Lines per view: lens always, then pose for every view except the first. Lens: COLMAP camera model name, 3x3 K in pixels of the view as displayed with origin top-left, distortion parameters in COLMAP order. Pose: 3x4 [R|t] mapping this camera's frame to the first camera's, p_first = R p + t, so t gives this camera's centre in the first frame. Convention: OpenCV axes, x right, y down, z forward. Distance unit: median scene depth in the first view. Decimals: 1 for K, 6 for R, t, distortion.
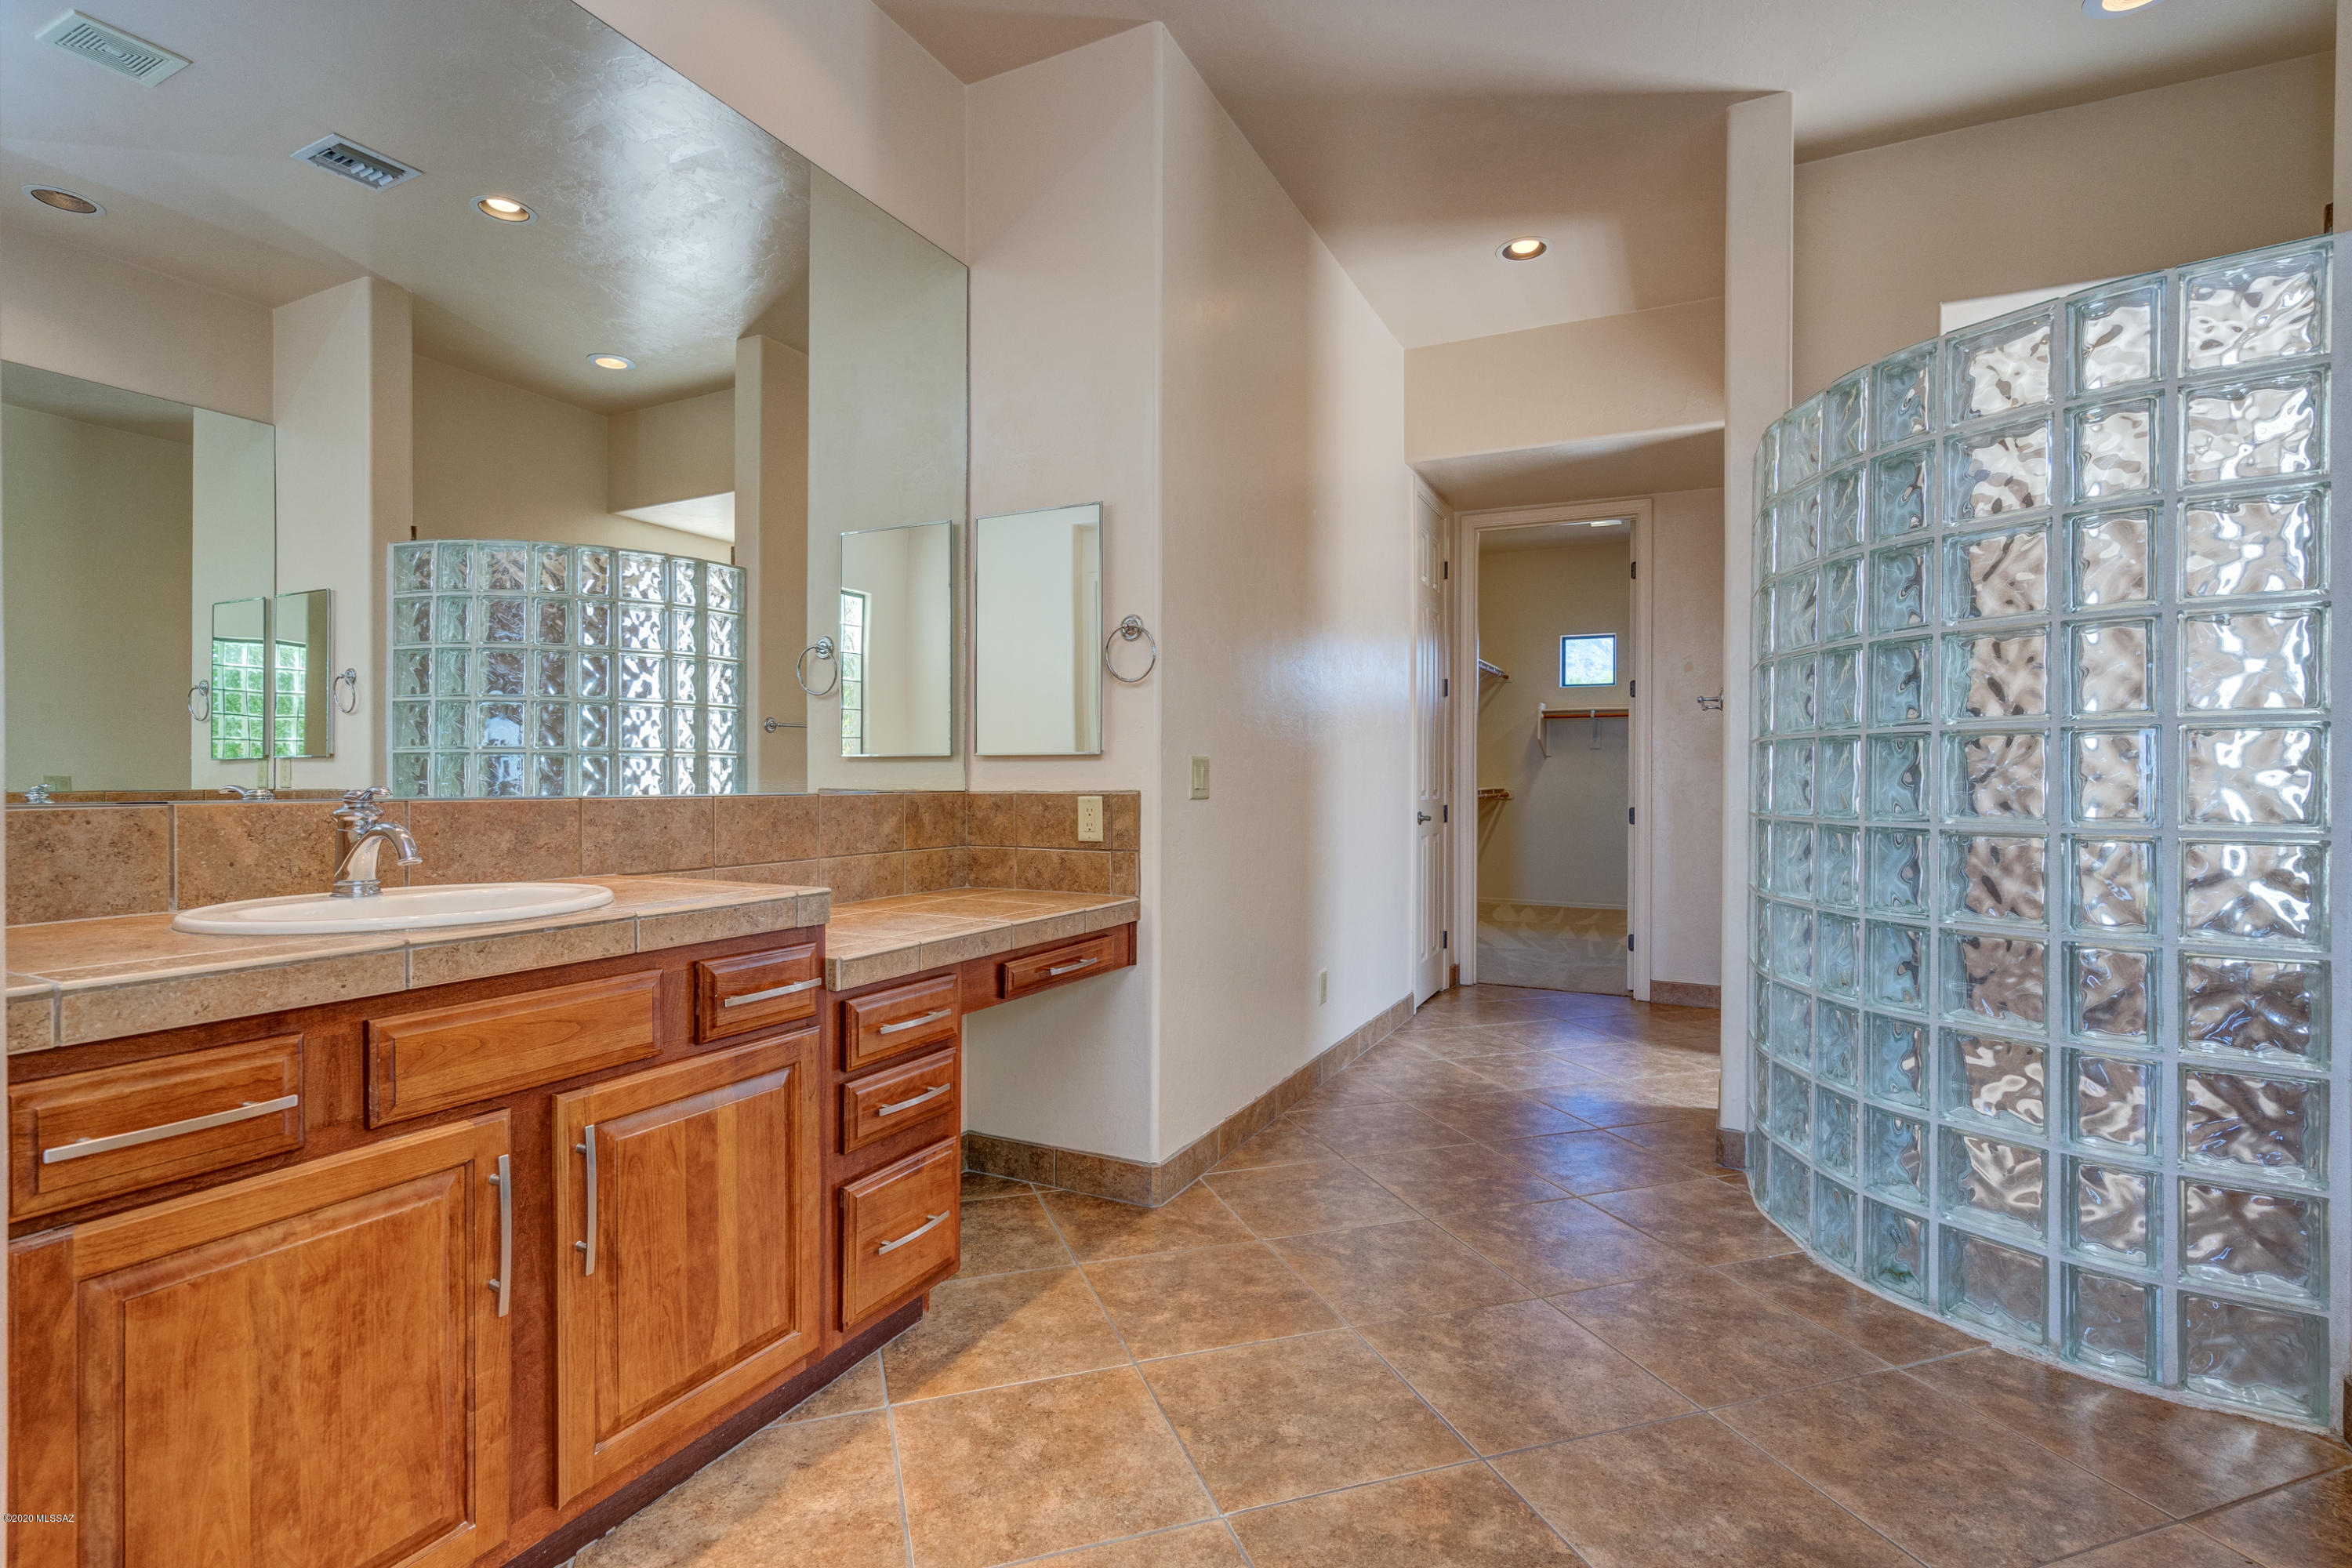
lens RADIAL K [[1095.6, 0, 1172.3], [0, 1095.6, 786.7], [0, 0, 1]] dist [0.001591, 0.001573]
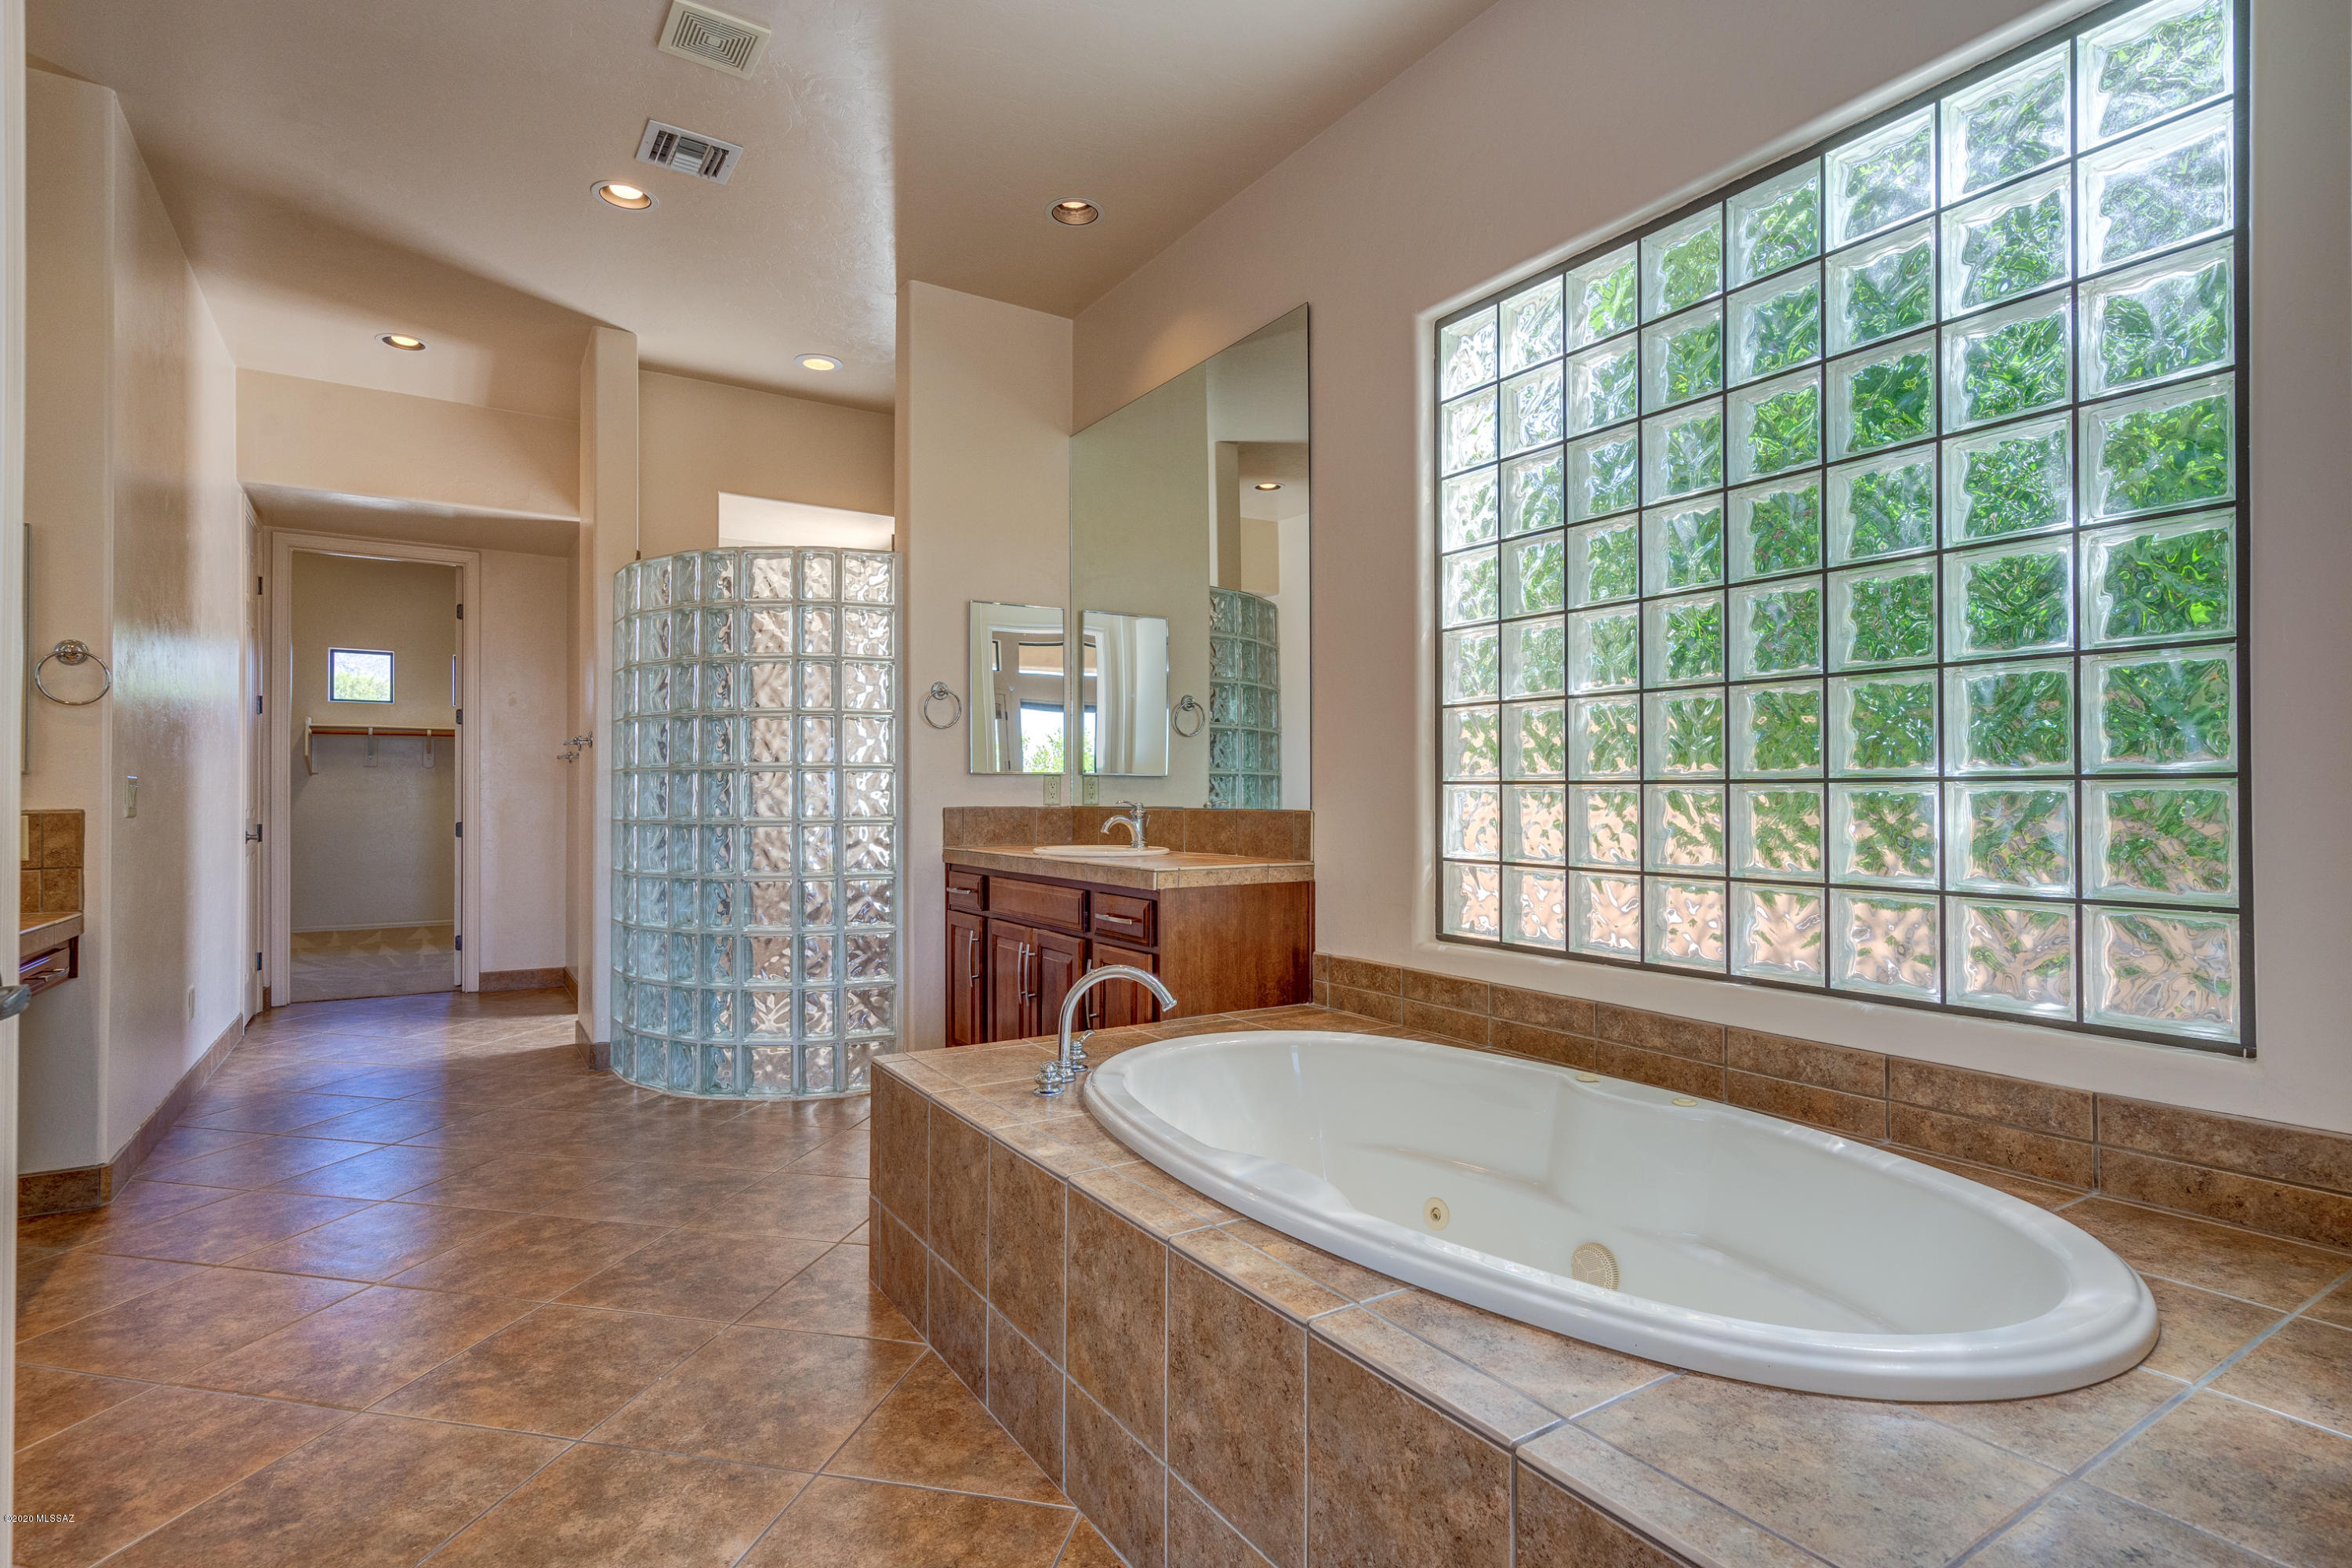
lens RADIAL K [[1095.6, 0, 1172.3], [0, 1095.6, 786.7], [0, 0, 1]] dist [0.001591, 0.001573]
pose [[0.494066, 0.004430, 0.869413, -0.473541], [0.009632, 0.999898, -0.010569, 0.003611], [-0.869371, 0.013596, 0.493973, -0.461622]]
